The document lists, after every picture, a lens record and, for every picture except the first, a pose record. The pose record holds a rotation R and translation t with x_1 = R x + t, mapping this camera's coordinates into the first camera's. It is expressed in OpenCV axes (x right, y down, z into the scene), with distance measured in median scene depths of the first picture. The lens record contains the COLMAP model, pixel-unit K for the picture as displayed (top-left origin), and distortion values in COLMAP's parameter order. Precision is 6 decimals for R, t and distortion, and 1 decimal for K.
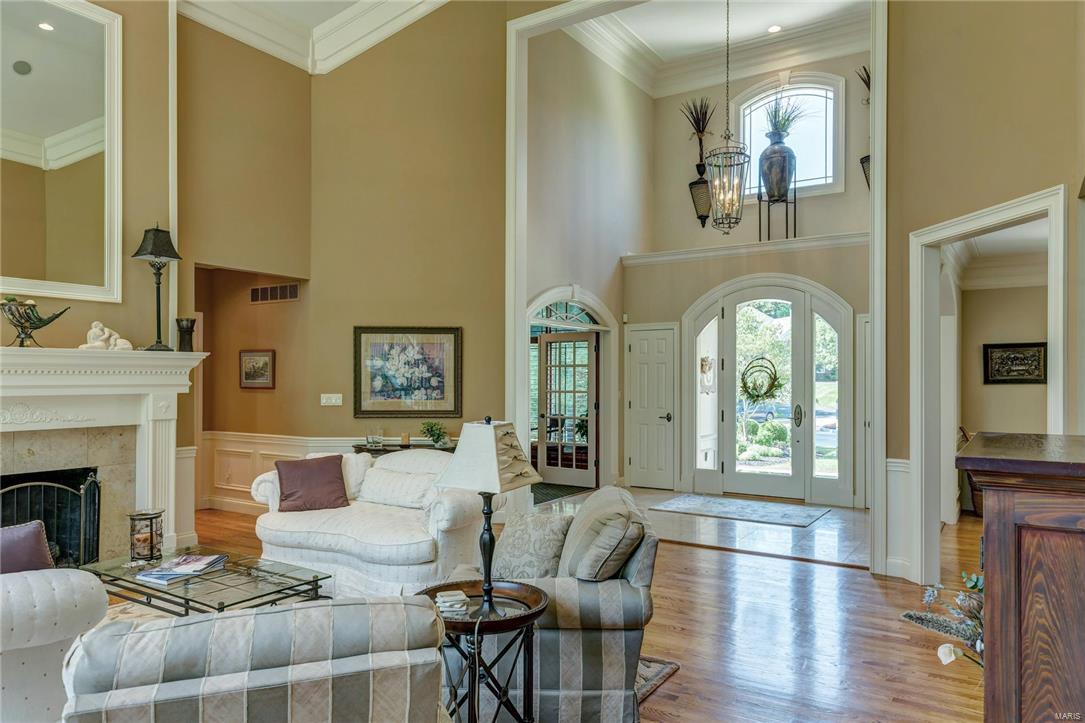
lens RADIAL K [[714.5, 0, 545.9], [0, 714.5, 379.6], [0, 0, 1]] dist [0.005083, 0.002859]
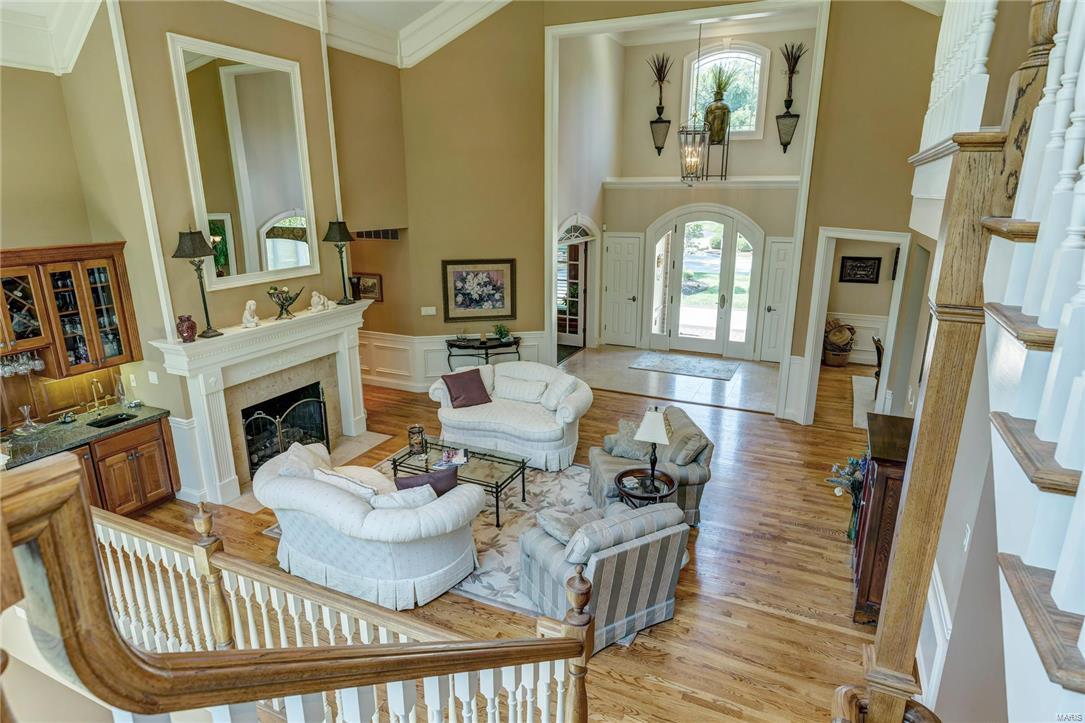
lens RADIAL K [[594.0, 0, 545.5], [0, 594.0, 362.2], [0, 0, 1]] dist [0.002207, 0.000788]
pose [[0.990548, -0.041460, 0.130749, -0.234572], [0.004695, 0.962915, 0.269763, -0.205913], [-0.137084, -0.266599, 0.954009, -0.232664]]
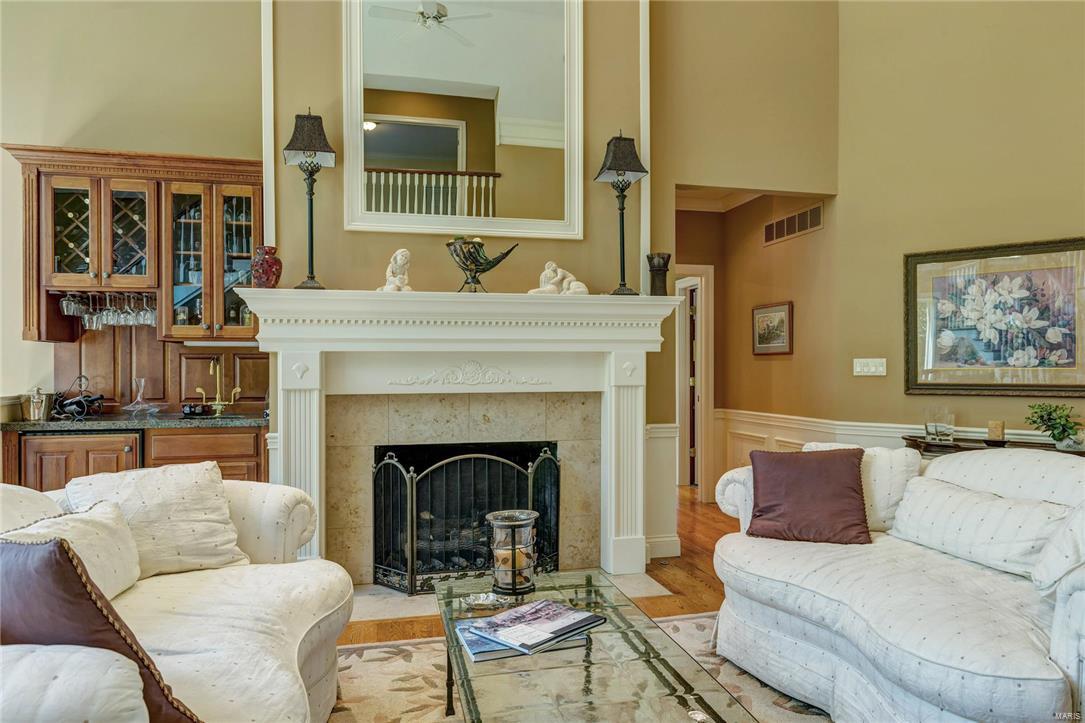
lens RADIAL K [[714.5, 0, 547.4], [0, 714.5, 369.9], [0, 0, 1]] dist [0.005083, 0.002859]
pose [[0.722797, -0.002588, -0.691056, -0.054315], [0.003387, 0.999994, -0.000202, 0.031200], [0.691052, -0.002195, 0.722801, 0.310615]]
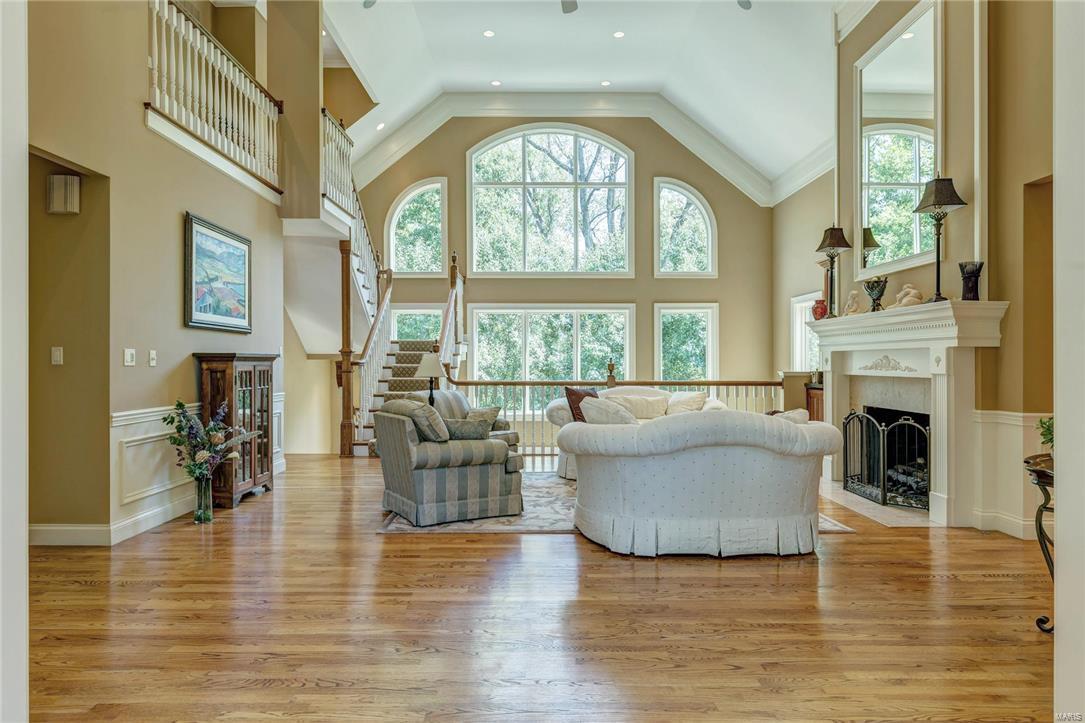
lens RADIAL K [[641.9, 0, 542.6], [0, 641.9, 363.8], [0, 0, 1]] dist [0.002421, 0.000113]
pose [[-0.830322, -0.001656, -0.557282, 0.314608], [-0.000800, 0.999998, -0.001780, 0.034831], [0.557284, -0.001032, -0.830322, 1.144030]]
